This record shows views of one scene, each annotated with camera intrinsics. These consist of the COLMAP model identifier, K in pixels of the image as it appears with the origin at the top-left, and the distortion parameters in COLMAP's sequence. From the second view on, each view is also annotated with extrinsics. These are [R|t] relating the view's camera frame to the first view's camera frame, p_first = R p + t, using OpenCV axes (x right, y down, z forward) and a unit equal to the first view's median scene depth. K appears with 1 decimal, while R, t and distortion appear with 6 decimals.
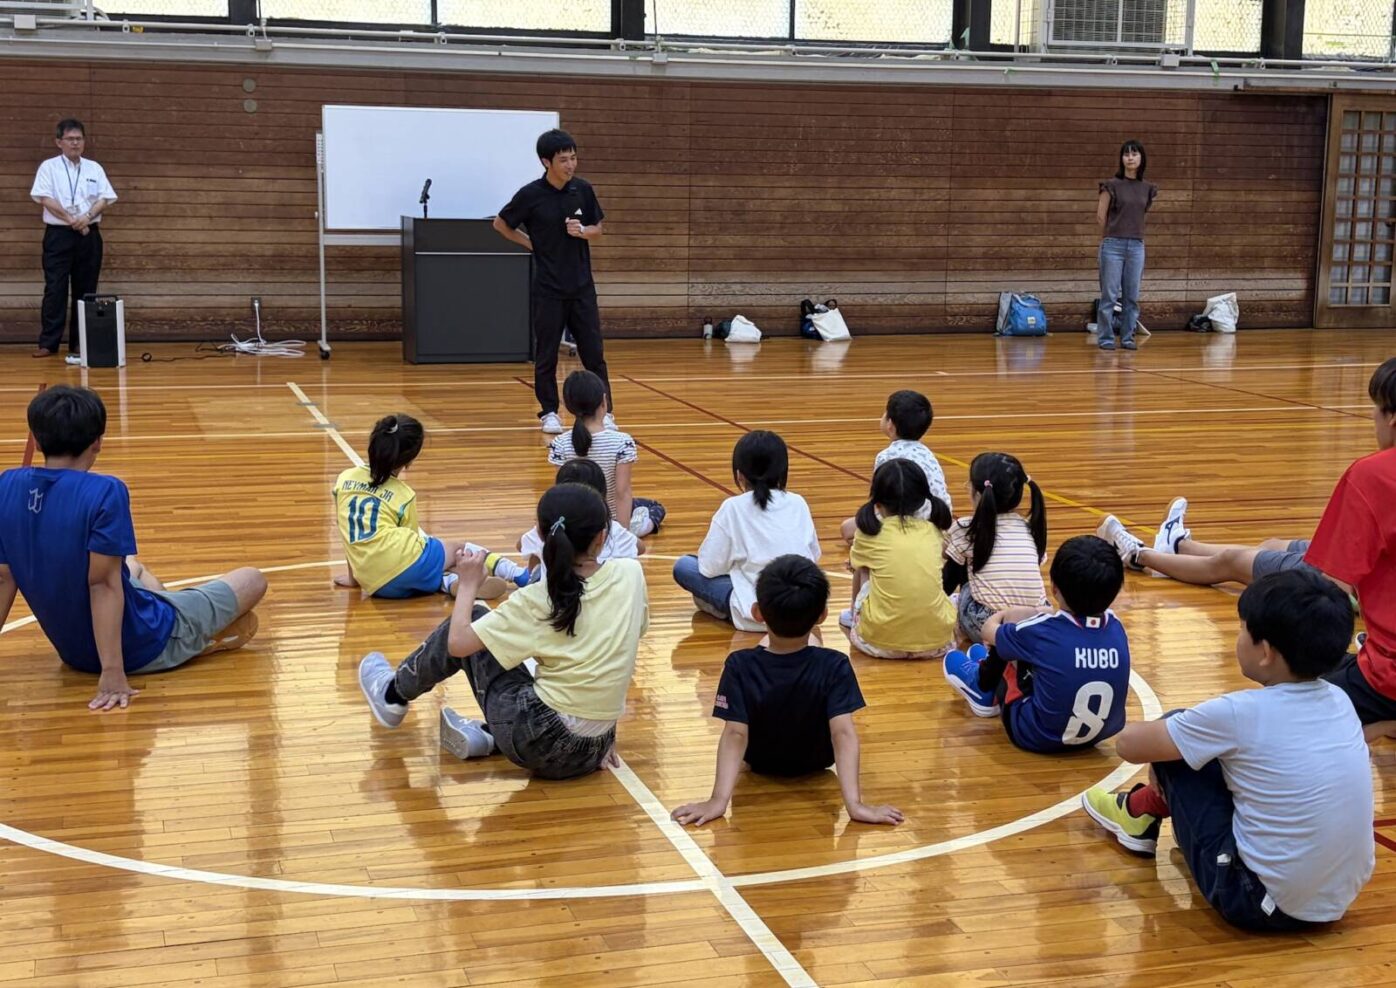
lens RADIAL K [[2101.4, 0, 698.5], [0, 2101.4, 494.9], [0, 0, 1]] dist [0.049003, 0.000000]
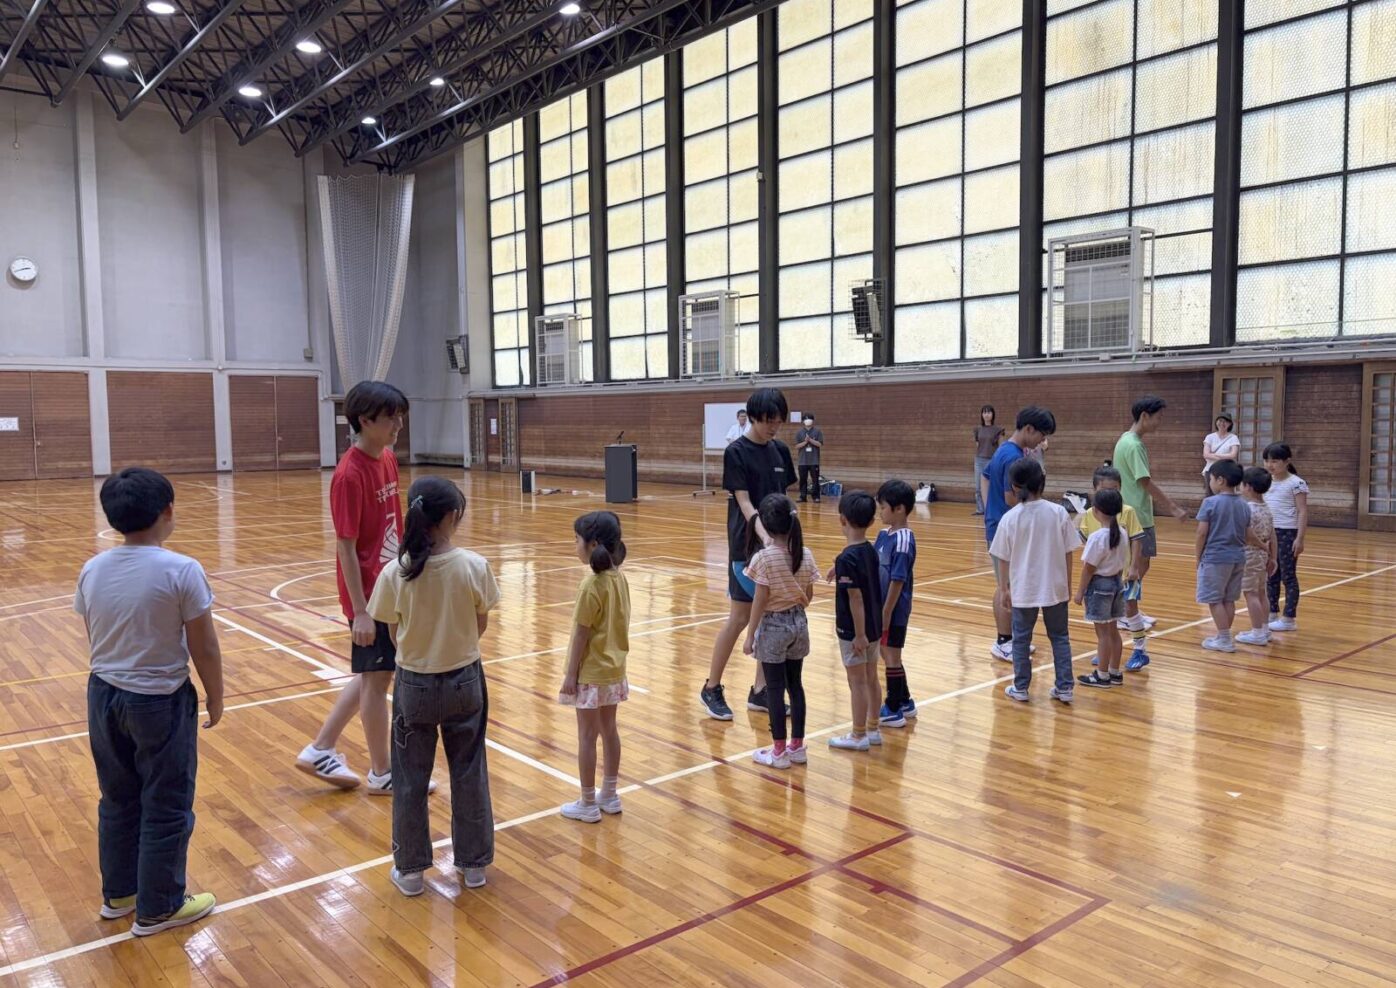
lens RADIAL K [[1053.5, 0, 699.1], [0, 1053.5, 494.4], [0, 0, 1]] dist [0.009388, 0.003290]
pose [[0.332858, 0.052576, -0.941510, 0.951982], [-0.132203, 0.991185, 0.008611, -0.060150], [0.933664, 0.121604, 0.336875, 0.428678]]
